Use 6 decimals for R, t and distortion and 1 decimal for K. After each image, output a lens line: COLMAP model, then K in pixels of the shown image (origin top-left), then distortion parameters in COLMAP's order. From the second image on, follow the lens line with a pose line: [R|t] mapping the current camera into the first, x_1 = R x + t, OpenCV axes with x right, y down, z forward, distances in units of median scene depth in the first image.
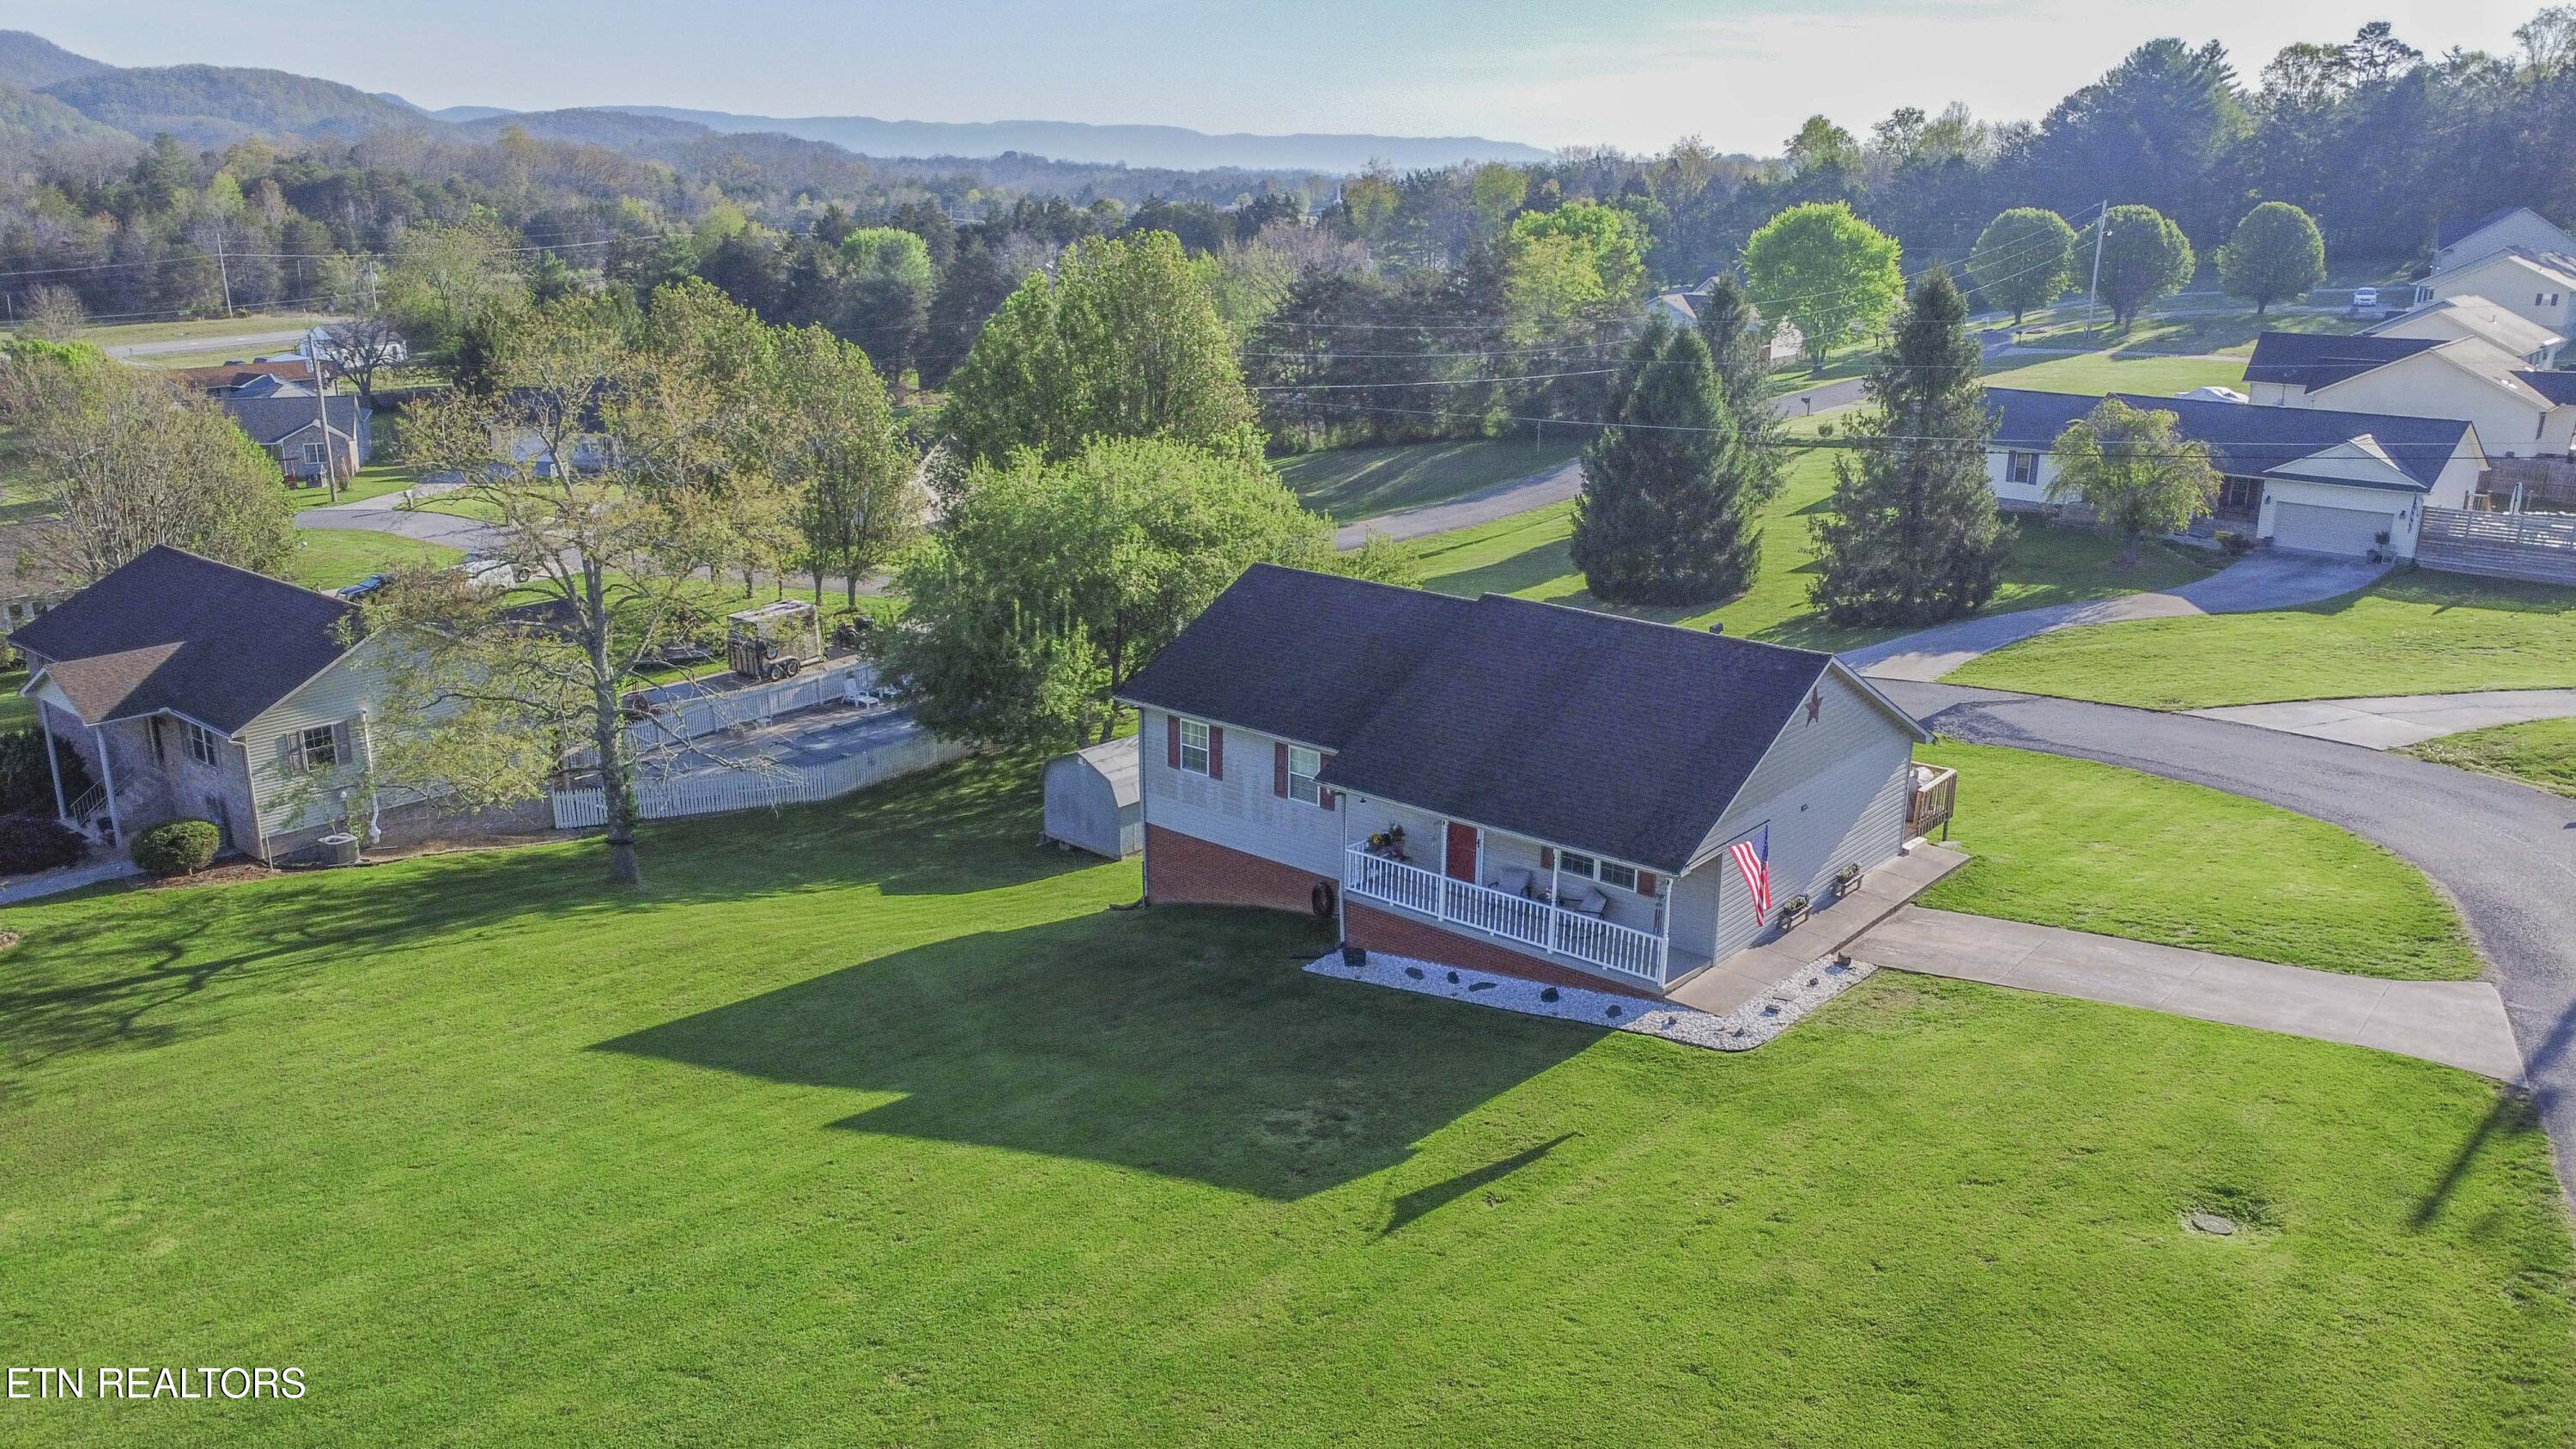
lens RADIAL K [[1955.6, 0, 1291.8], [0, 1955.6, 731.9], [0, 0, 1]] dist [-0.173598, 0.304929]
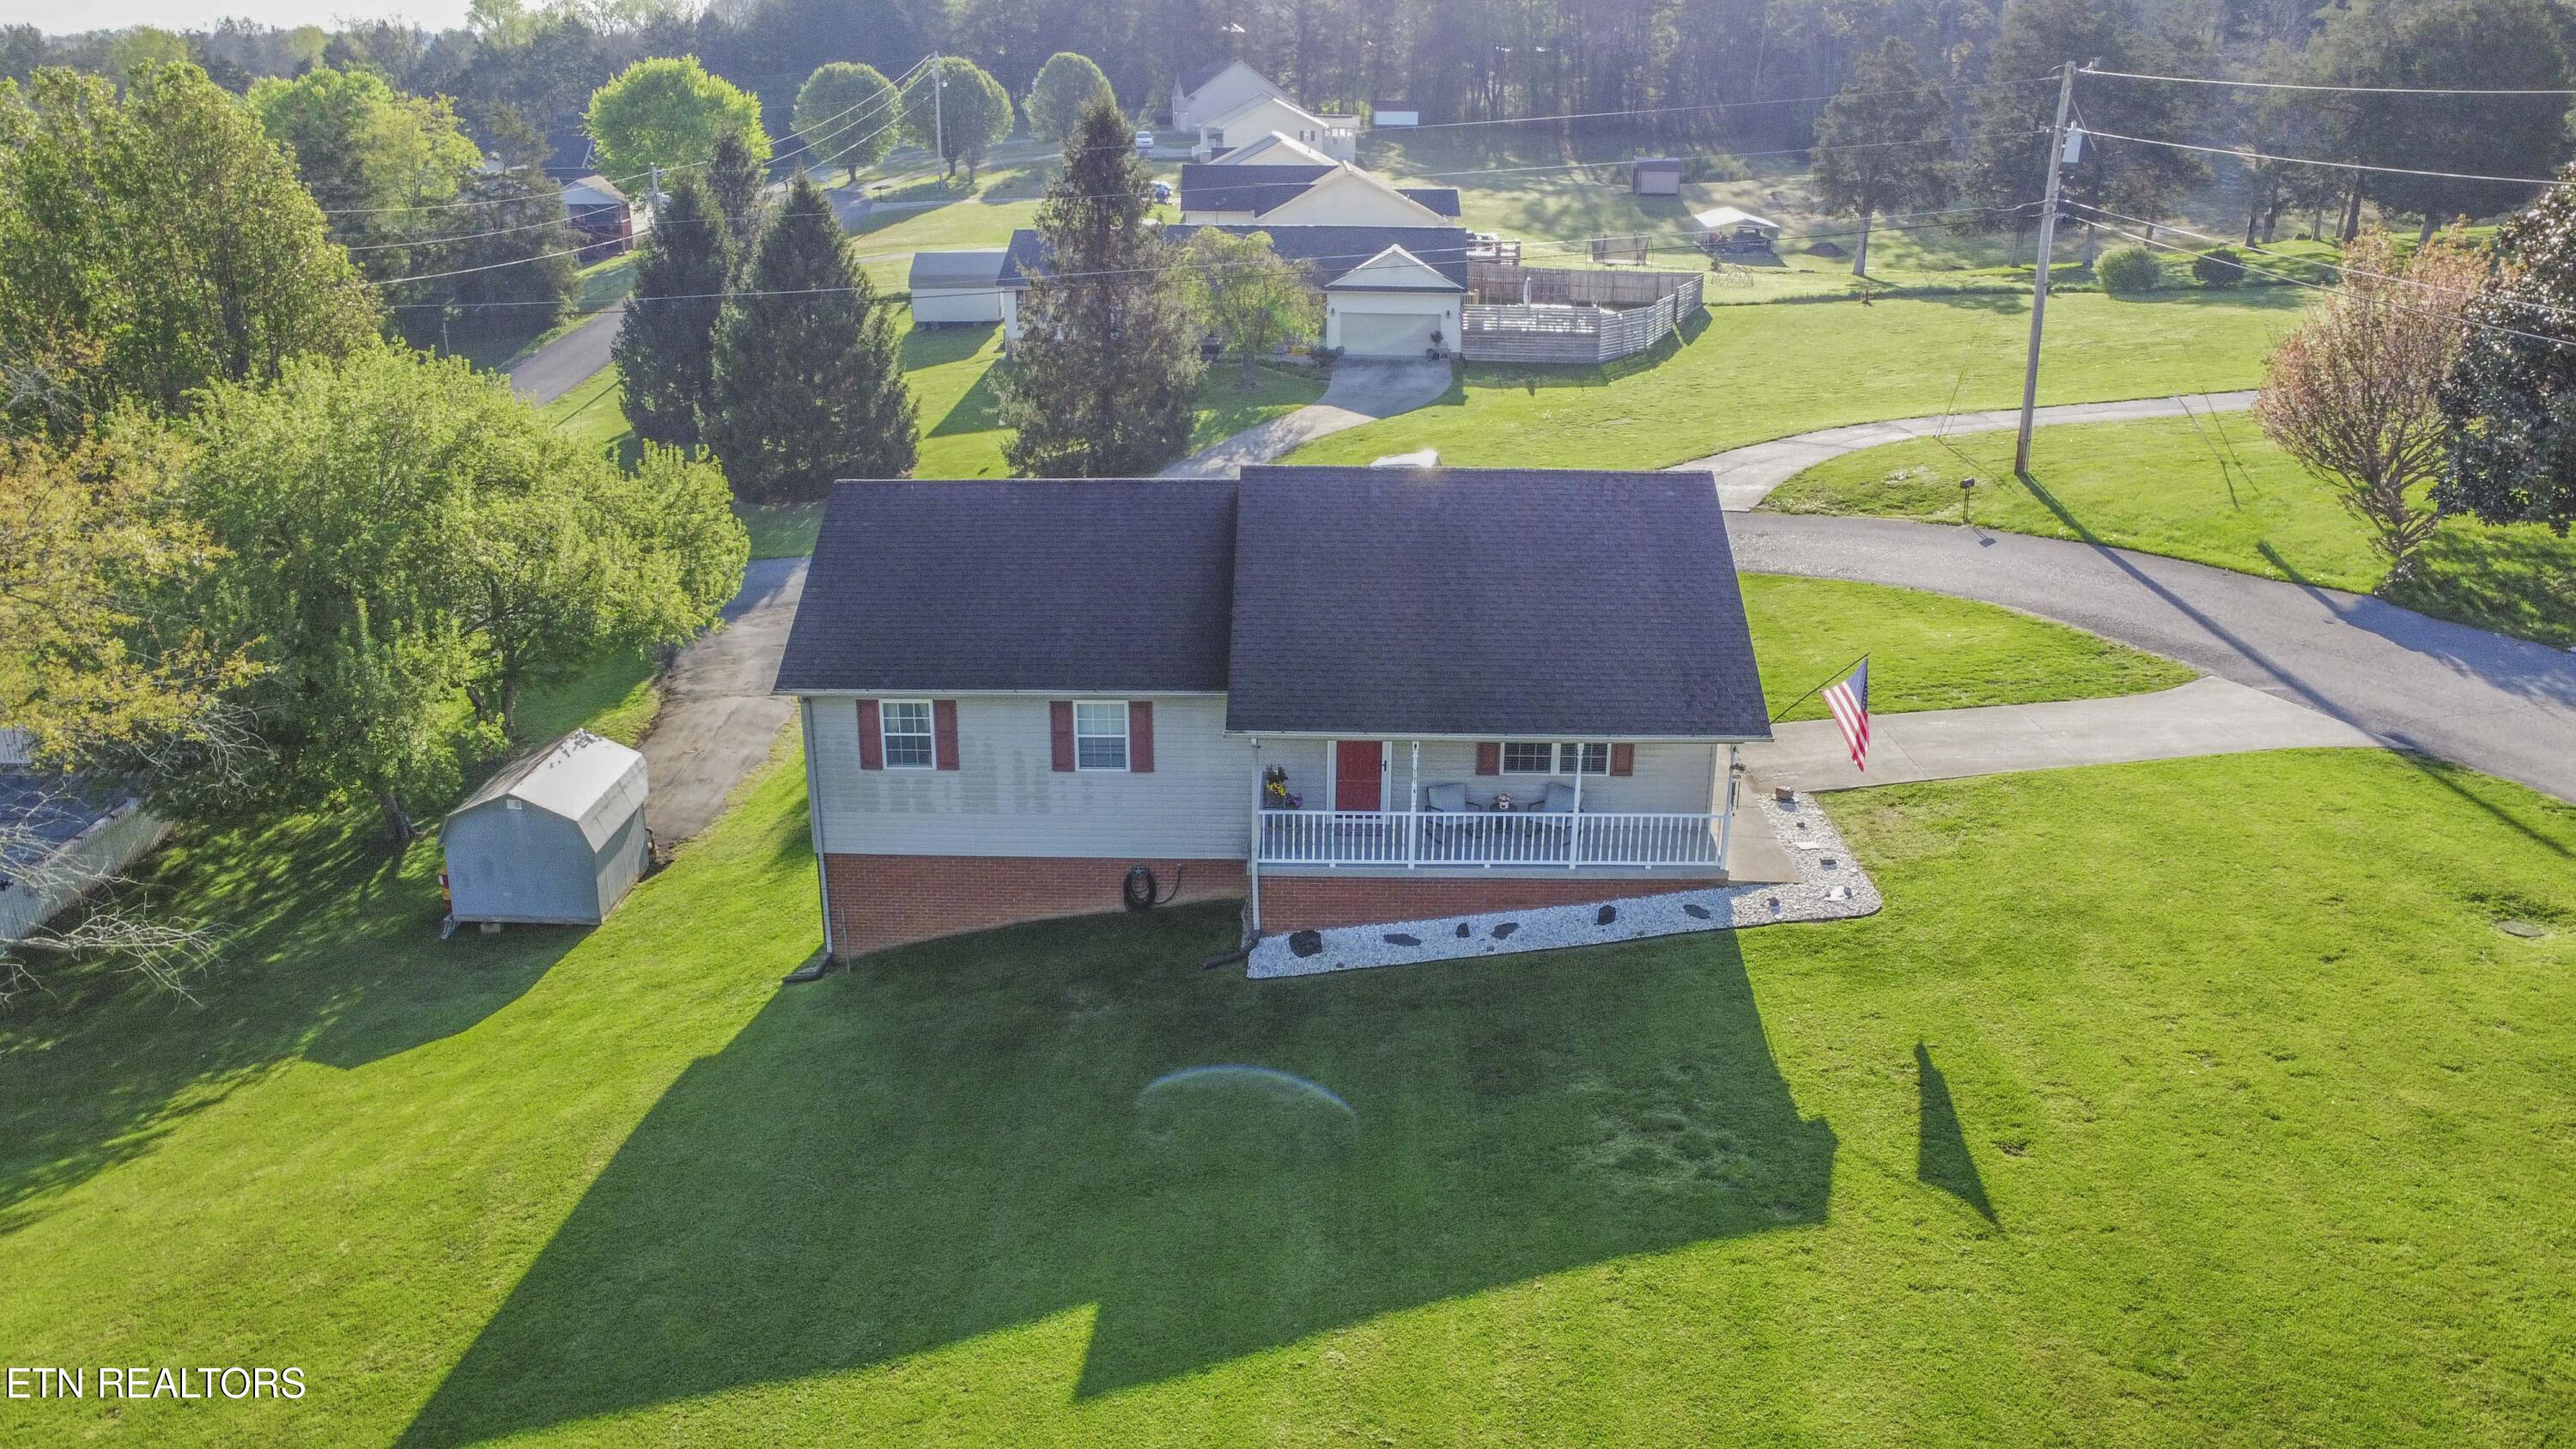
lens RADIAL K [[1955.6, 0, 1291.8], [0, 1955.6, 731.9], [0, 0, 1]] dist [-0.173598, 0.304929]
pose [[0.774864, -0.214695, 0.594551, -0.383976], [0.179656, 0.976566, 0.118500, -0.055445], [-0.606060, 0.014994, 0.795278, 0.350272]]
